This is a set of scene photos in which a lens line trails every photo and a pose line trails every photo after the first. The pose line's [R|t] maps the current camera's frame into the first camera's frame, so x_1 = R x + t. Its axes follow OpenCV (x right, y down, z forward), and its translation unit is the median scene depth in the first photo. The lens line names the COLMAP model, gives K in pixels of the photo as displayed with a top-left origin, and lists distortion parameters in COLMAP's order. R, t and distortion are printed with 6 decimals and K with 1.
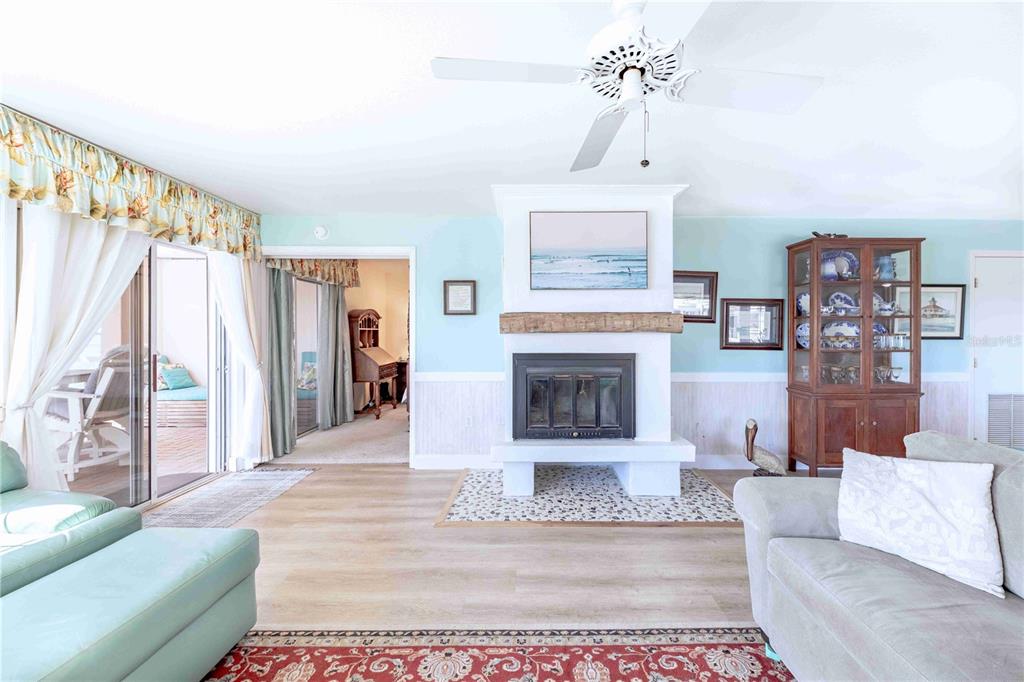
lens RADIAL K [[376.6, 0, 535.5], [0, 376.6, 385.4], [0, 0, 1]] dist [0.011193, -0.000022]
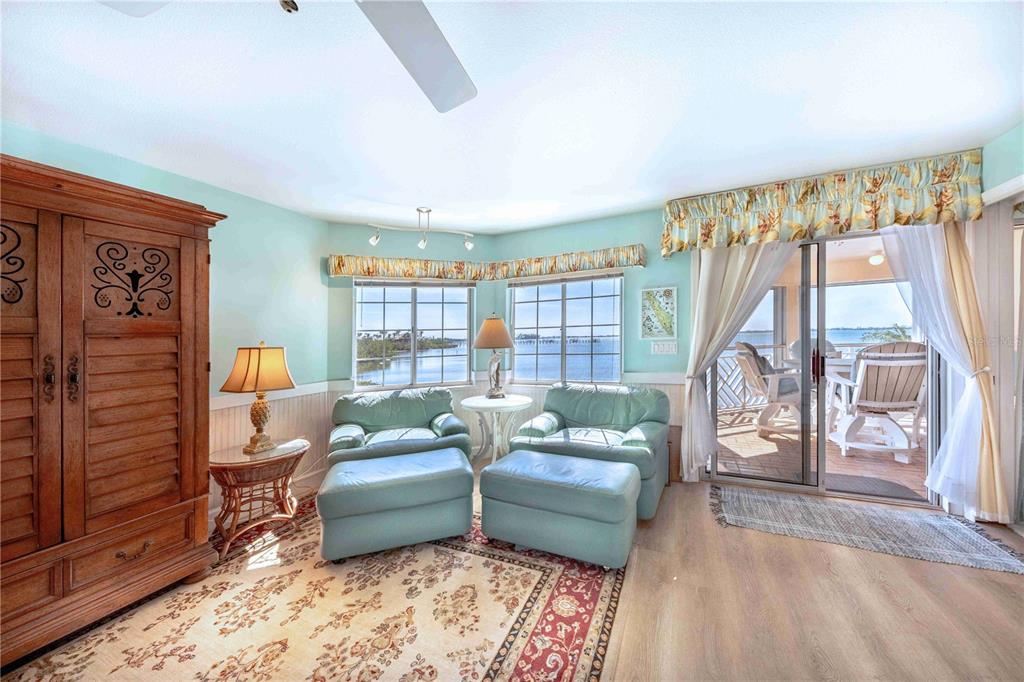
lens RADIAL K [[376.6, 0, 510.3], [0, 376.6, 351.9], [0, 0, 1]] dist [0.011193, -0.000022]
pose [[-0.421250, 0.047843, -0.905682, 0.326051], [-0.100457, 0.990002, 0.099021, -0.103633], [0.901364, 0.132695, -0.412232, 0.764878]]
